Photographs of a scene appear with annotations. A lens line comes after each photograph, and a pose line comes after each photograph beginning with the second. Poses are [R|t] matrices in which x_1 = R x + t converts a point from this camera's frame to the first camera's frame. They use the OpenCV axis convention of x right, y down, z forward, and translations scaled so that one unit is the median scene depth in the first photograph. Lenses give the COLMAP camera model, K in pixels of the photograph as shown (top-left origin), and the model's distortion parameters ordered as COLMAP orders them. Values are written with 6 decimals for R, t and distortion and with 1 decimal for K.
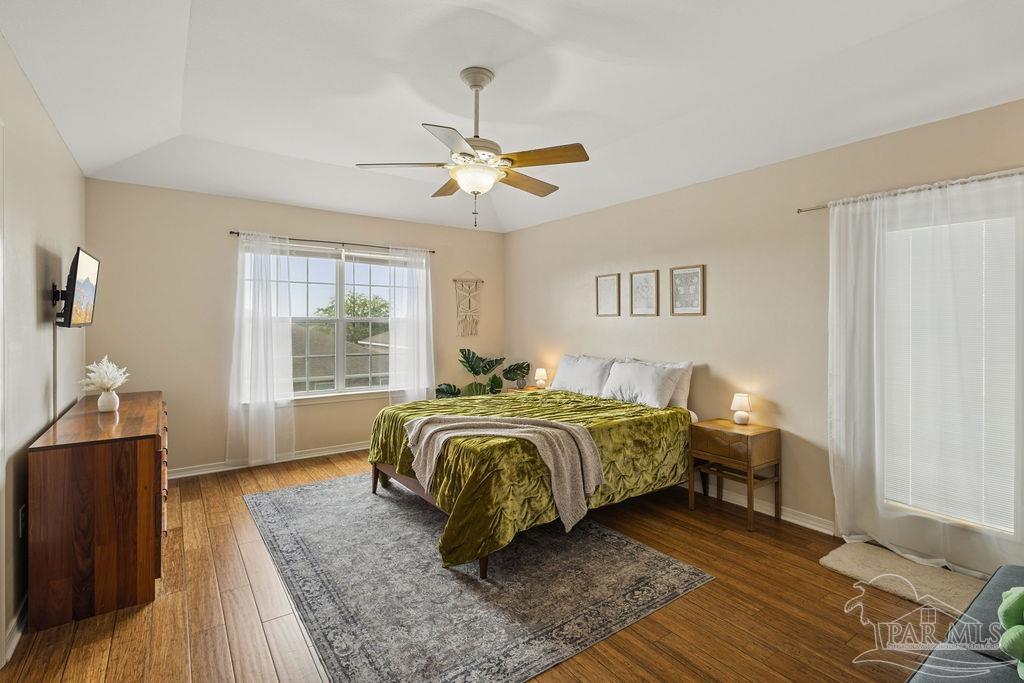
lens RADIAL K [[481.4, 0, 510.5], [0, 481.4, 318.9], [0, 0, 1]] dist [0.004531, -0.001370]
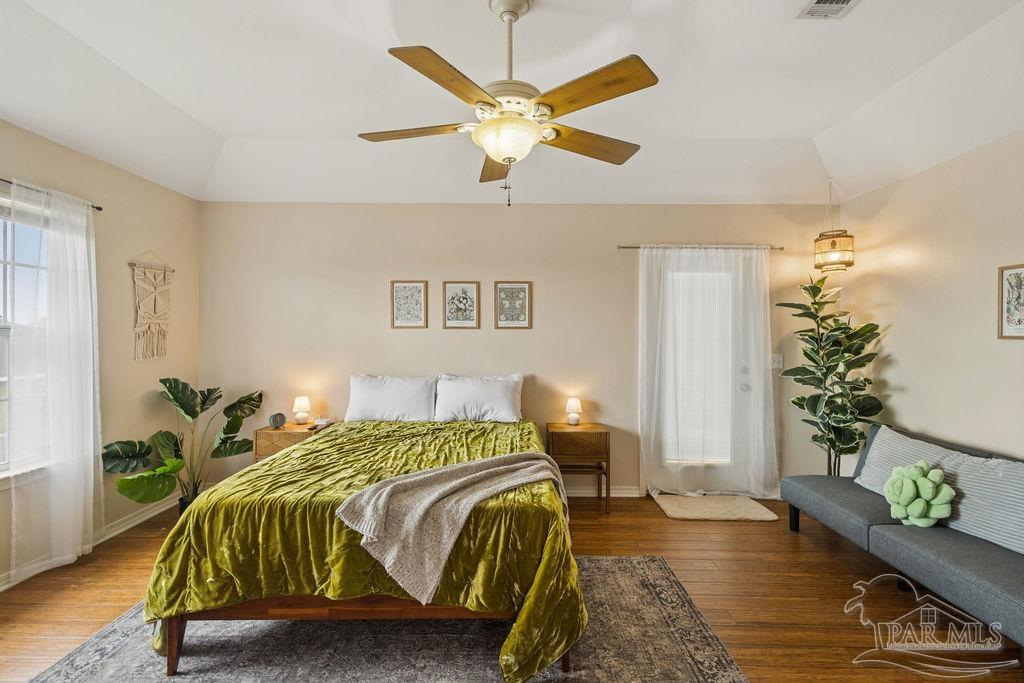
lens RADIAL K [[475.6, 0, 515.7], [0, 475.6, 332.5], [0, 0, 1]] dist [0.008426, -0.000705]
pose [[0.584202, 0.004699, 0.811595, -0.472676], [-0.007466, 0.999972, -0.000415, 0.001041], [-0.811574, -0.005817, 0.584220, 0.410268]]
